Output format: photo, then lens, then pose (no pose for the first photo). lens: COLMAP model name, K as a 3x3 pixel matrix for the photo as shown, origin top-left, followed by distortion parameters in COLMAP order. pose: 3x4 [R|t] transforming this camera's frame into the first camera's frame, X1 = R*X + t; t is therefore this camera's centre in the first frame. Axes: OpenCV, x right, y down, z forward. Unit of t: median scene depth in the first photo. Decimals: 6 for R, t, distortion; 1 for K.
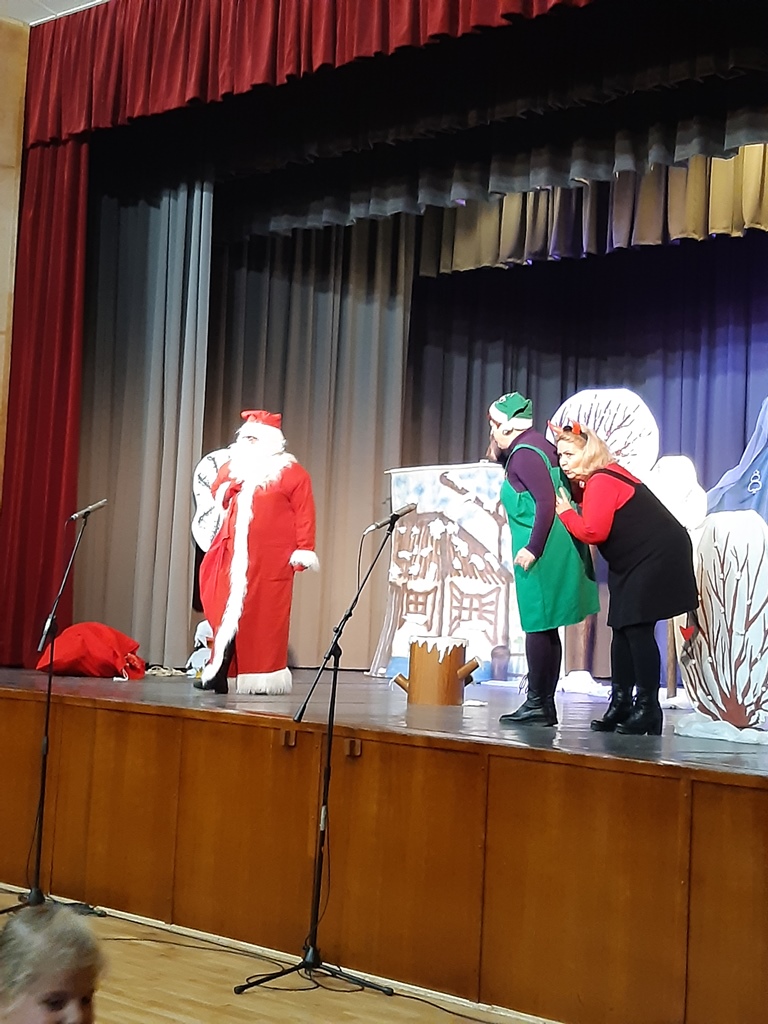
lens RADIAL K [[1822.1, 0, 384.8], [0, 1822.1, 467.5], [0, 0, 1]] dist [0.341159, -2.312160]
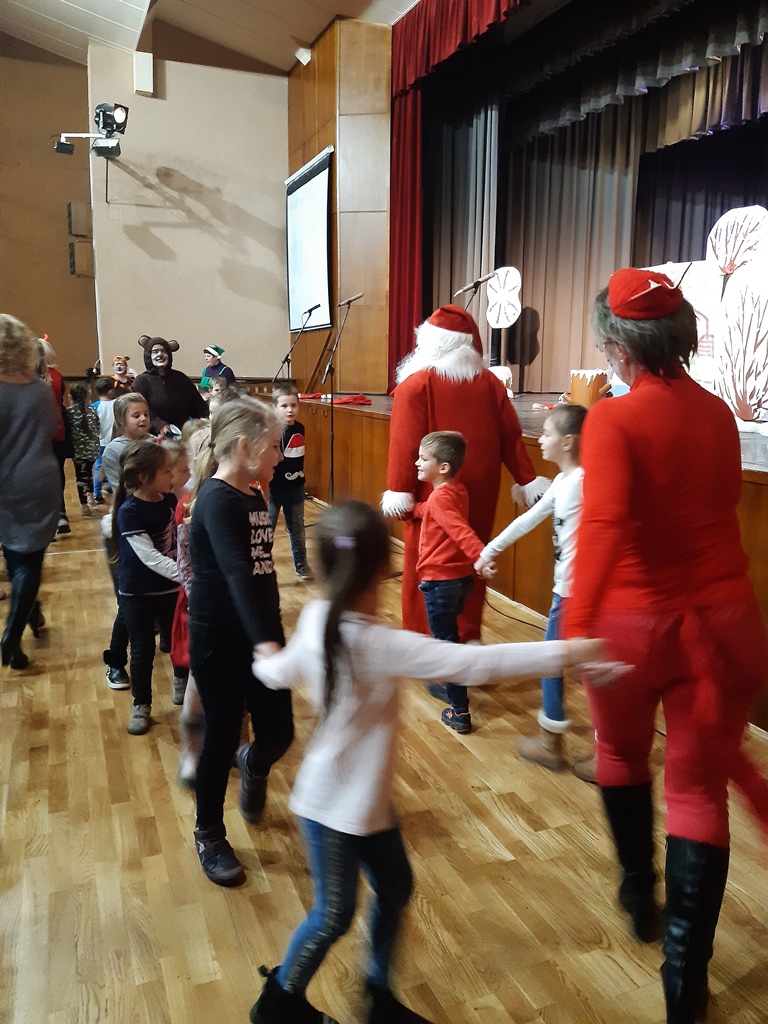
lens RADIAL K [[816.0, 0, 384.0], [0, 816.0, 512.0], [0, 0, 1]] dist [0.061788, -0.136094]
pose [[0.922634, 0.029219, -0.384567, 0.108566], [0.065108, 0.971015, 0.229981, 0.027718], [0.380140, -0.237227, 0.893989, 0.190830]]
